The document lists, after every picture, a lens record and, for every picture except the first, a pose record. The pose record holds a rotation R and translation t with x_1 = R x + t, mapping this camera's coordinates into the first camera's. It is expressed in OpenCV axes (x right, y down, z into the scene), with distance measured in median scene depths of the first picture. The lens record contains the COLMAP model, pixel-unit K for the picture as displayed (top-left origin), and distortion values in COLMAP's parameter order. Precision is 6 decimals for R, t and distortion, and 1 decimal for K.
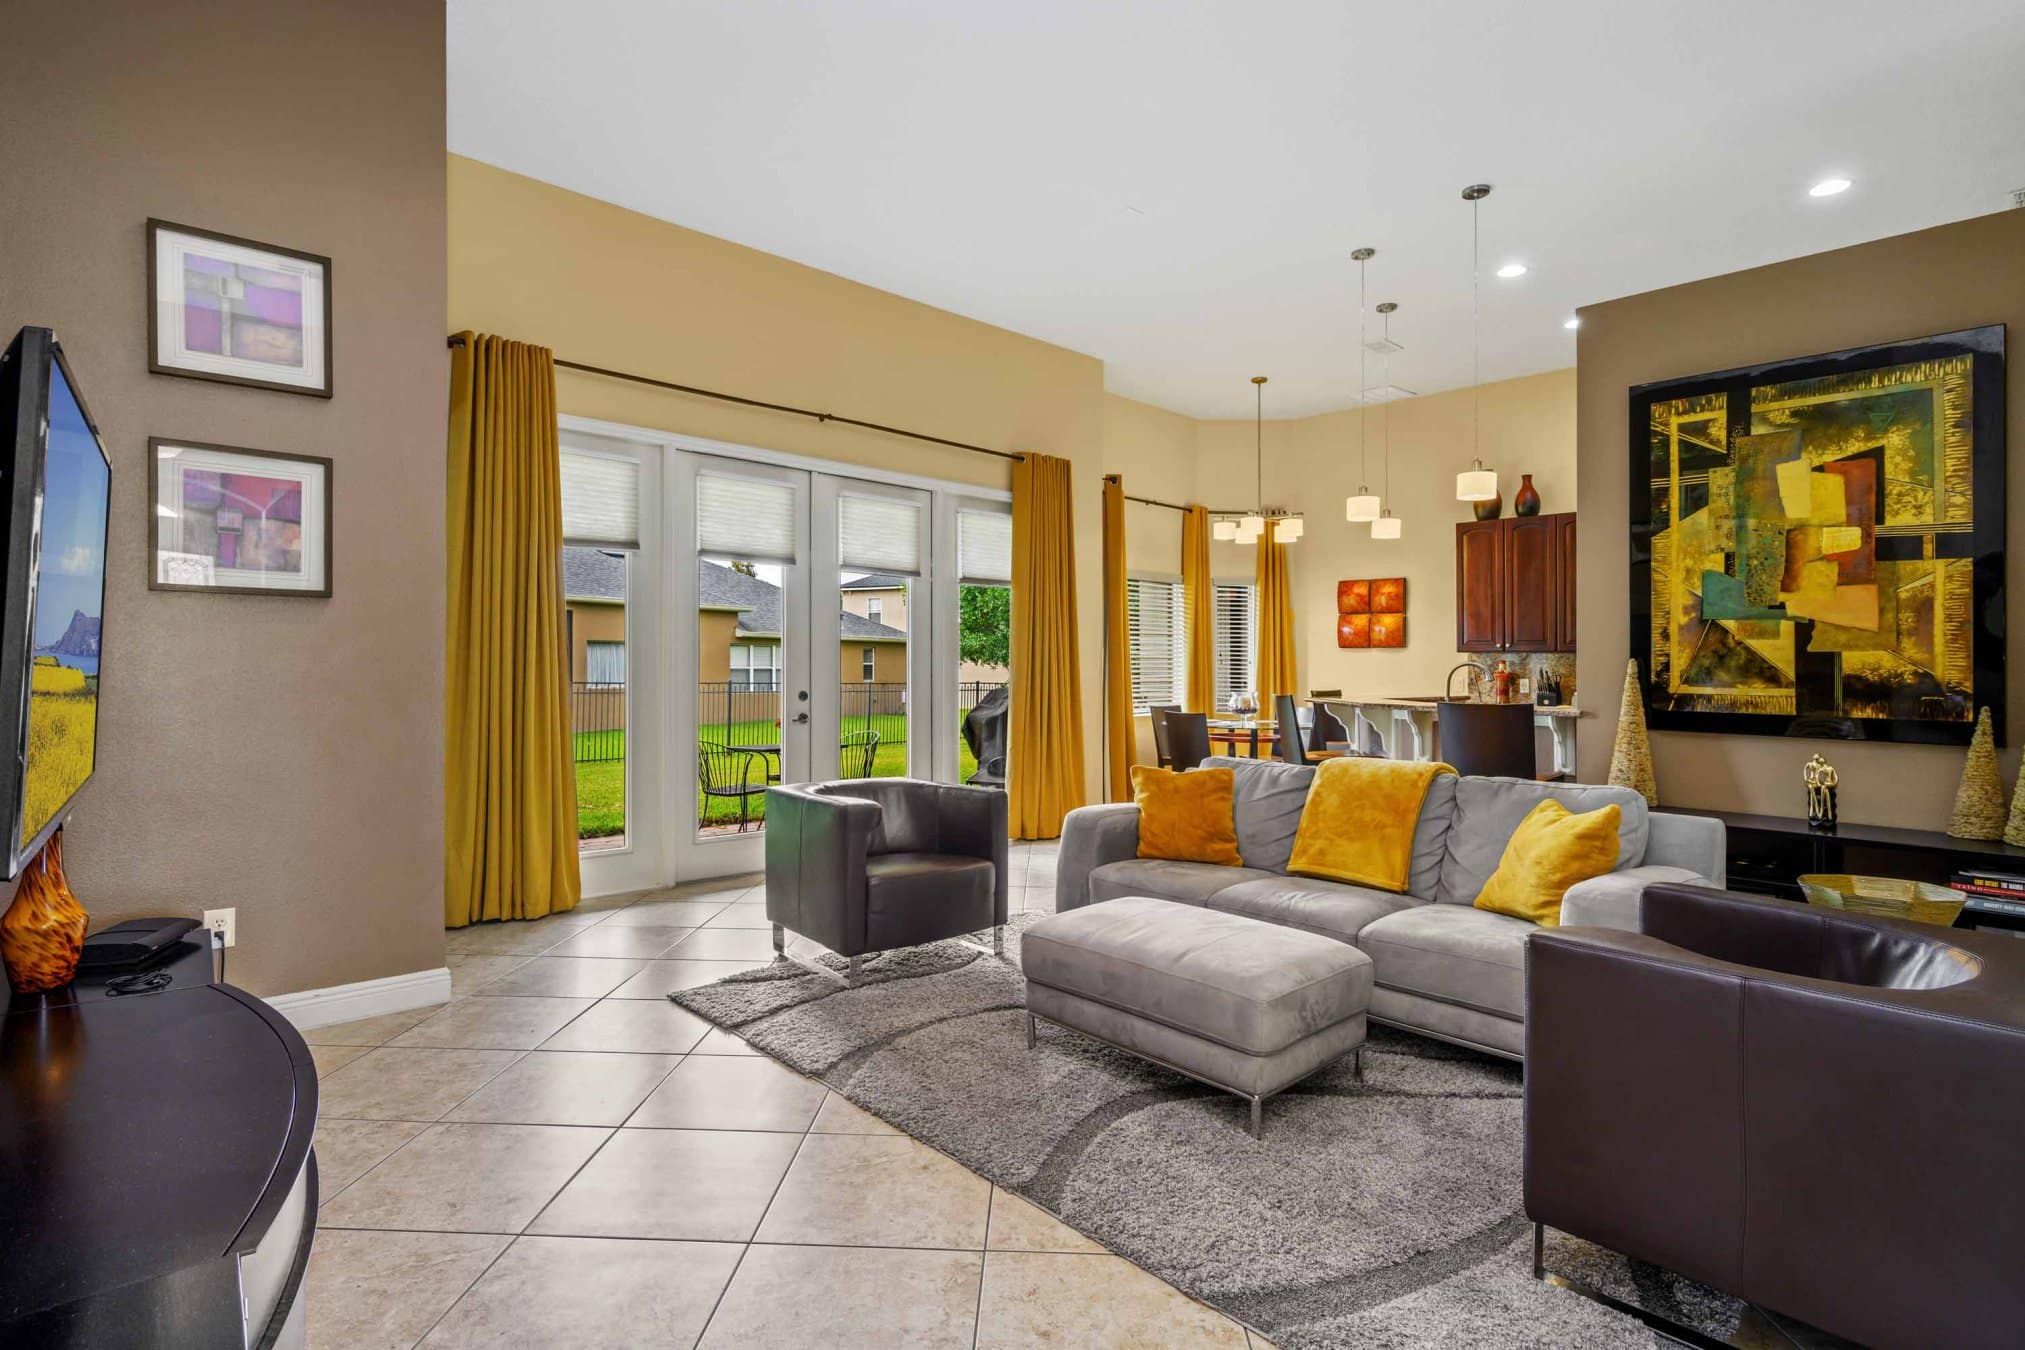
lens RADIAL K [[1007.8, 0, 1006.9], [0, 1007.8, 668.0], [0, 0, 1]] dist [-0.003995, -0.000449]
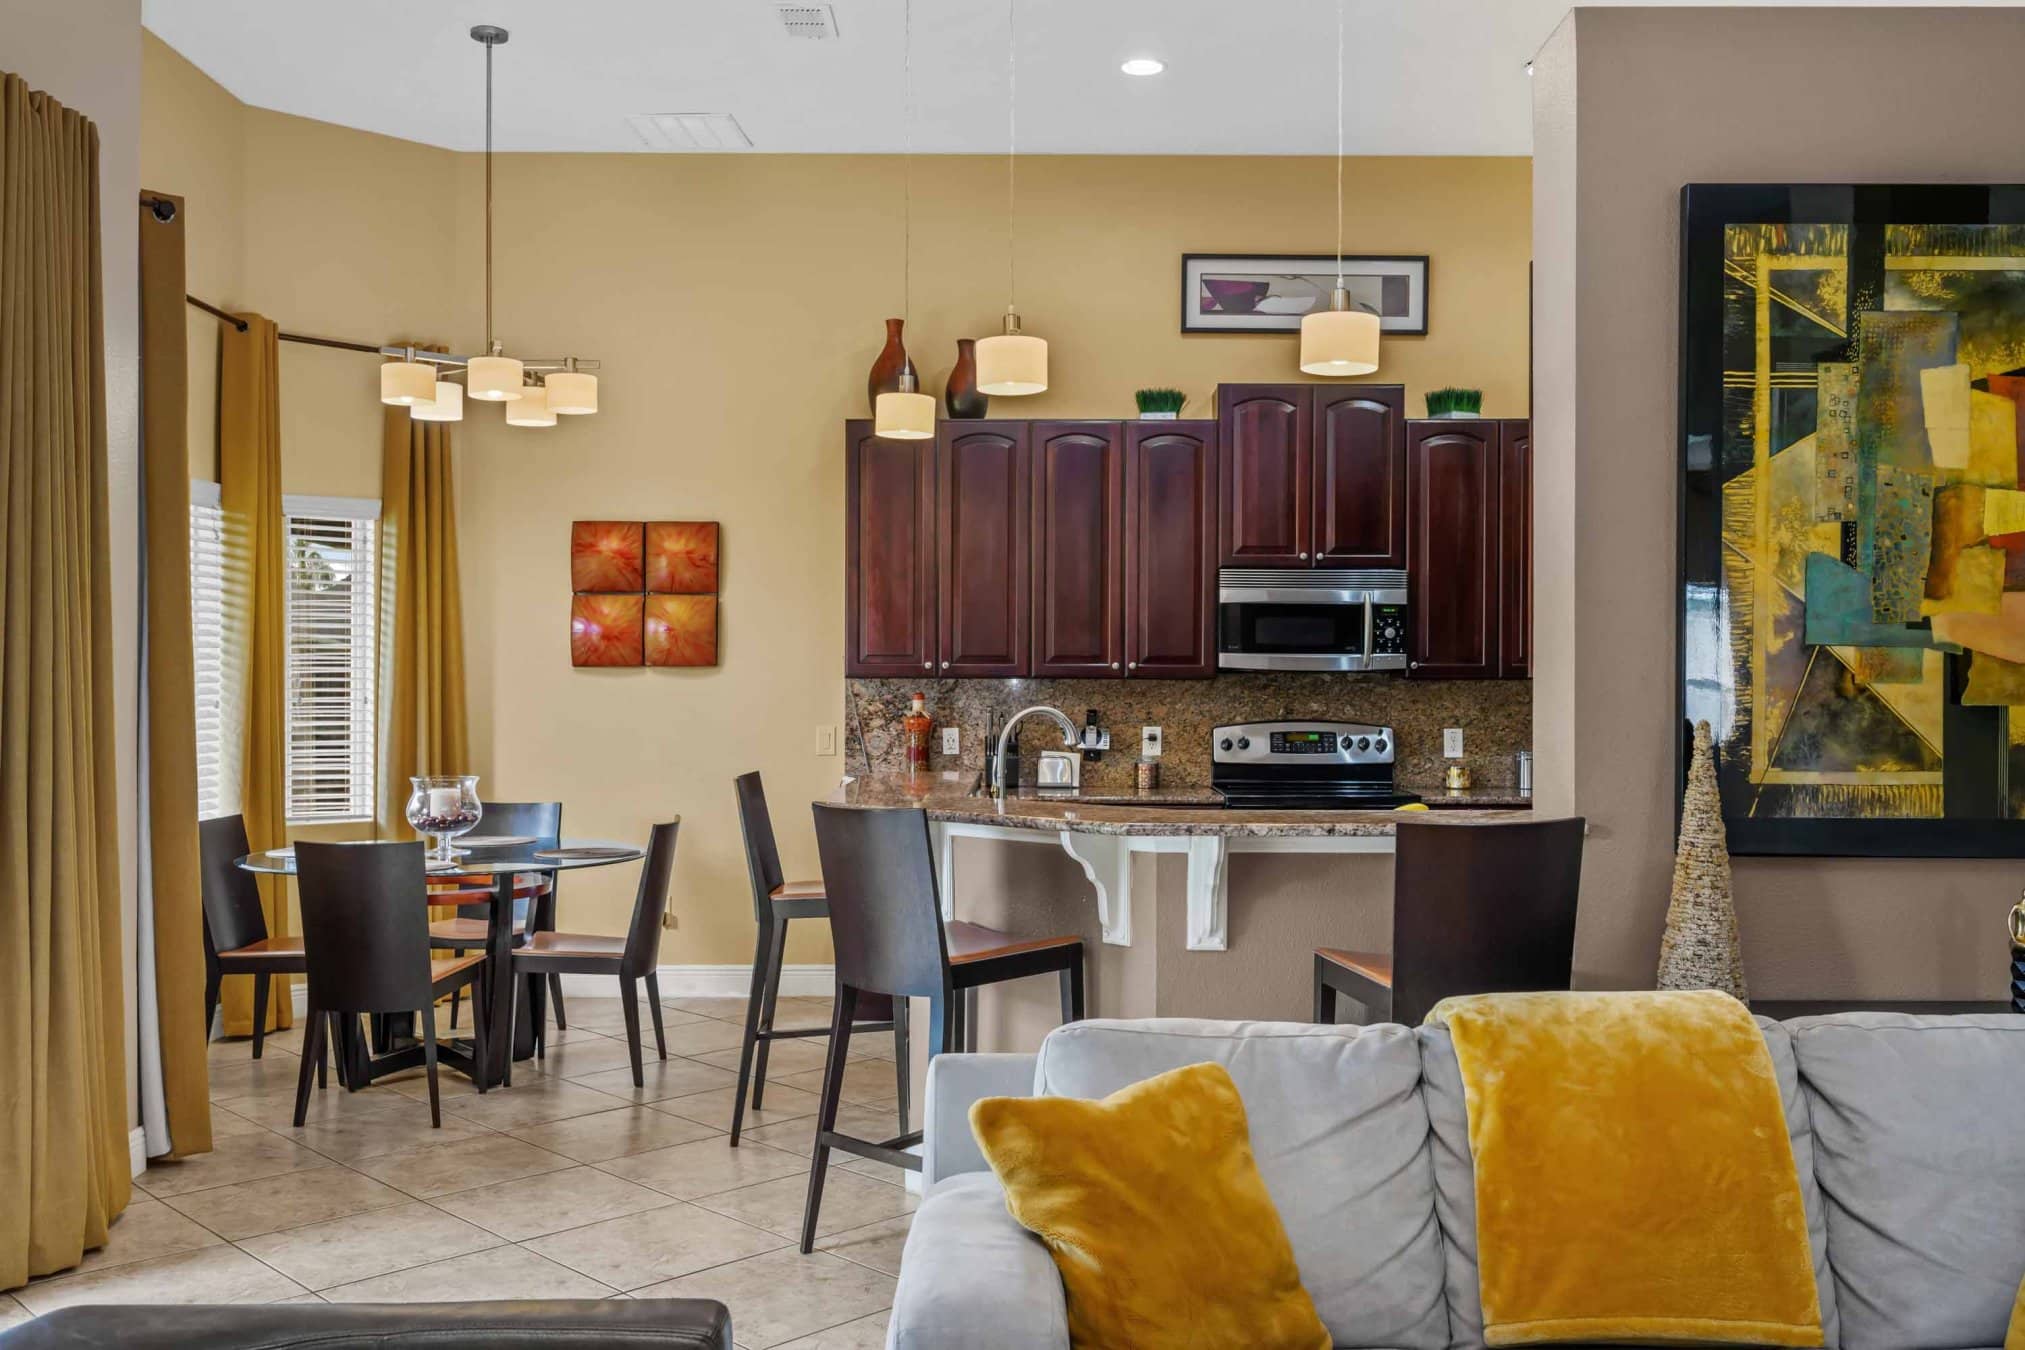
lens RADIAL K [[1809.7, 0, 1013.1], [0, 1809.7, 667.9], [0, 0, 1]] dist [-0.005870, -0.002350]
pose [[0.689366, -0.005013, 0.724396, -0.293153], [0.008155, 0.999966, -0.000840, -0.039118], [-0.724367, 0.006486, 0.689384, 0.652196]]
